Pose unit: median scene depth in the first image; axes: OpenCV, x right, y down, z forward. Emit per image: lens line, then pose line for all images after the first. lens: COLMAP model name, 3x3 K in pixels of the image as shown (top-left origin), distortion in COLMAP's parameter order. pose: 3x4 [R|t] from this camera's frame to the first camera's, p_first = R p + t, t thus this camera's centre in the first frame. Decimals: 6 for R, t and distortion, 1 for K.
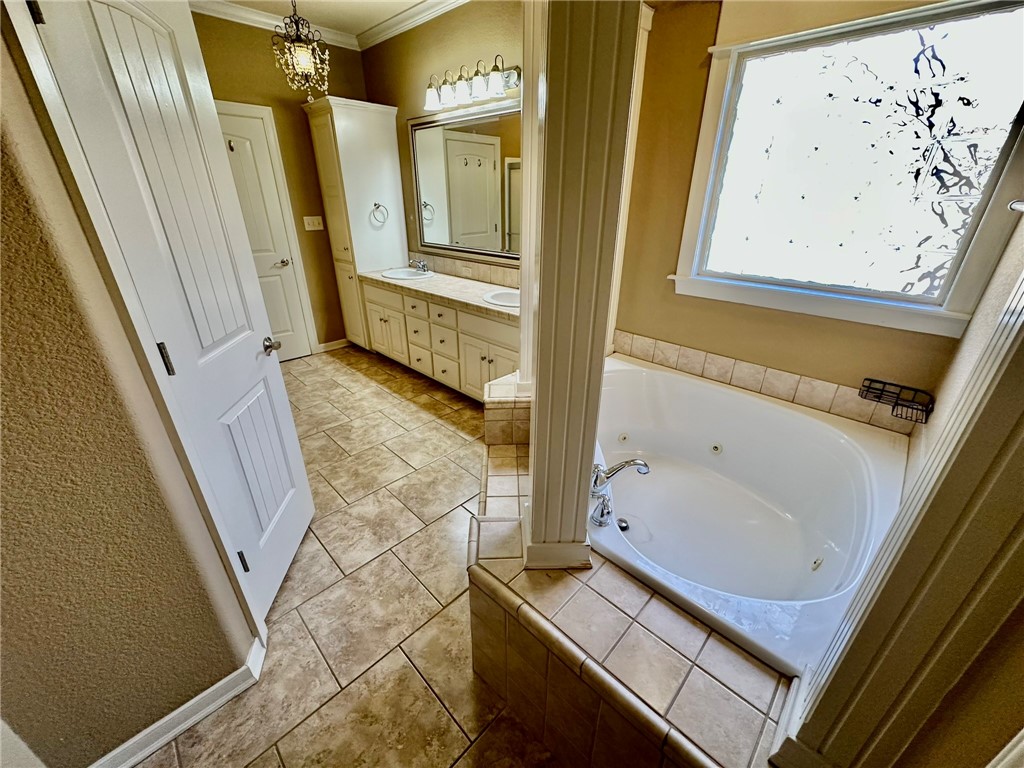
lens RADIAL K [[407.4, 0, 510.3], [0, 407.4, 382.8], [0, 0, 1]] dist [-0.004455, 0.000545]
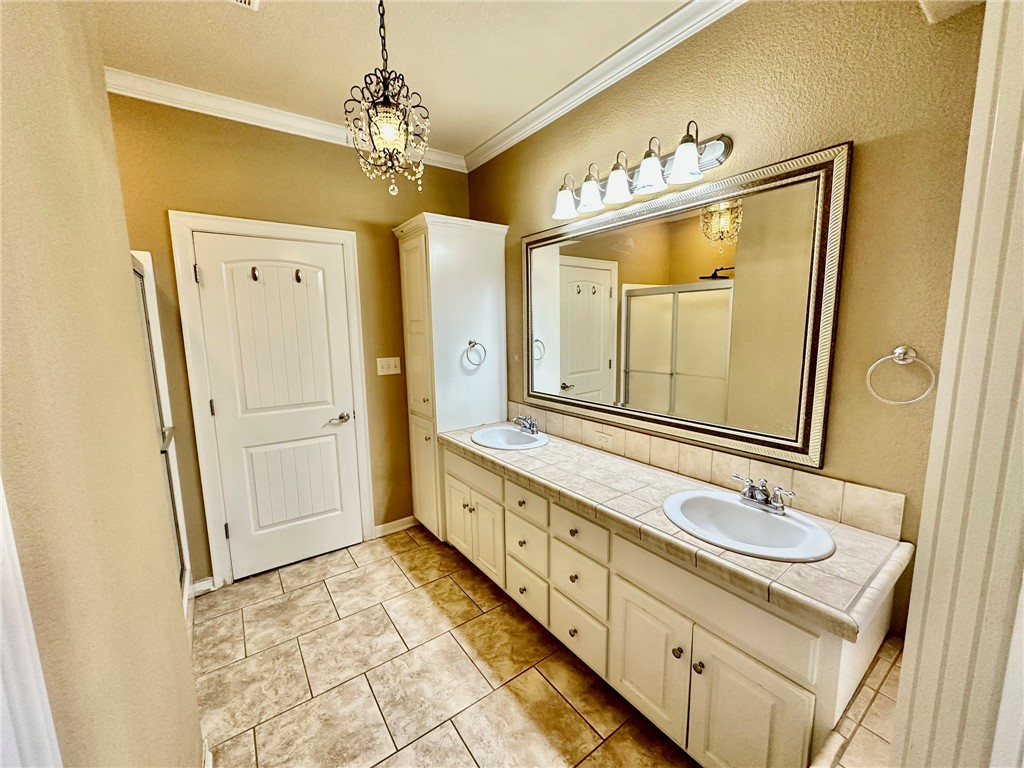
lens RADIAL K [[407.4, 0, 511.0], [0, 407.4, 383.3], [0, 0, 1]] dist [-0.004455, 0.000545]
pose [[0.986012, 0.003623, -0.166635, -0.146009], [-0.050837, 0.958662, -0.279969, -0.176738], [0.158732, 0.284524, 0.945436, 0.361235]]
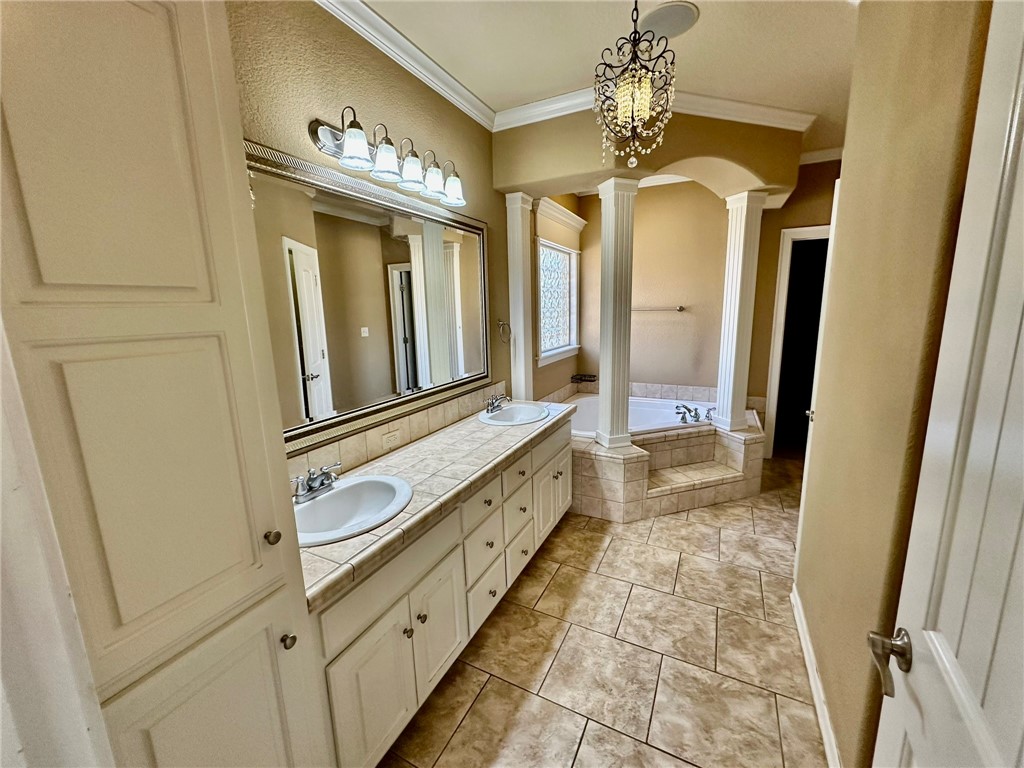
lens RADIAL K [[407.4, 0, 511.7], [0, 407.4, 379.7], [0, 0, 1]] dist [-0.004455, 0.000545]
pose [[-0.302737, -0.161472, 0.939296, -0.700329], [0.419652, 0.862280, 0.283487, -0.447680], [-0.855712, 0.480000, -0.193282, 0.946865]]
